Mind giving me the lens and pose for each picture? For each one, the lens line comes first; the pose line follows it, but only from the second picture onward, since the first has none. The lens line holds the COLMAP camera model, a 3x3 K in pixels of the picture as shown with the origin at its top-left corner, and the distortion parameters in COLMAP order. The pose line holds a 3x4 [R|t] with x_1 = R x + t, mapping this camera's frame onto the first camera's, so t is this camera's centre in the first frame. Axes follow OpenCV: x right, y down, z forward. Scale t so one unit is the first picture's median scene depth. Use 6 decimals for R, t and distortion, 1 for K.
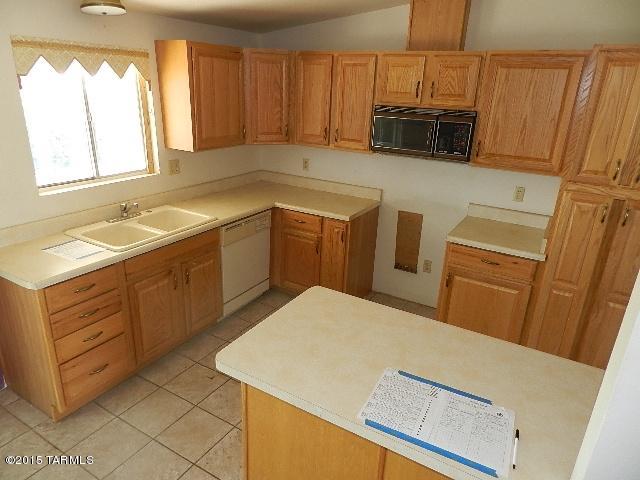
lens RADIAL K [[425.0, 0, 318.8], [0, 425.0, 239.2], [0, 0, 1]] dist [0.003868, 0.001823]
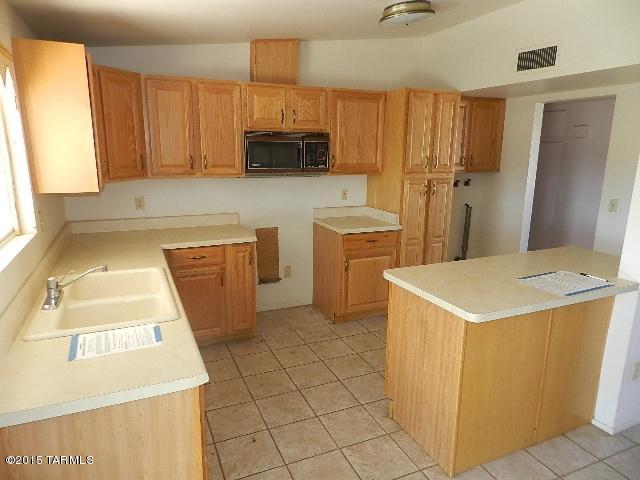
lens RADIAL K [[425.0, 0, 319.5], [0, 425.0, 240.7], [0, 0, 1]] dist [0.003868, 0.001823]
pose [[0.580139, -0.207749, 0.787578, -0.689171], [0.287878, 0.956817, 0.040338, -0.044141], [-0.761948, 0.203325, 0.614894, 0.276782]]
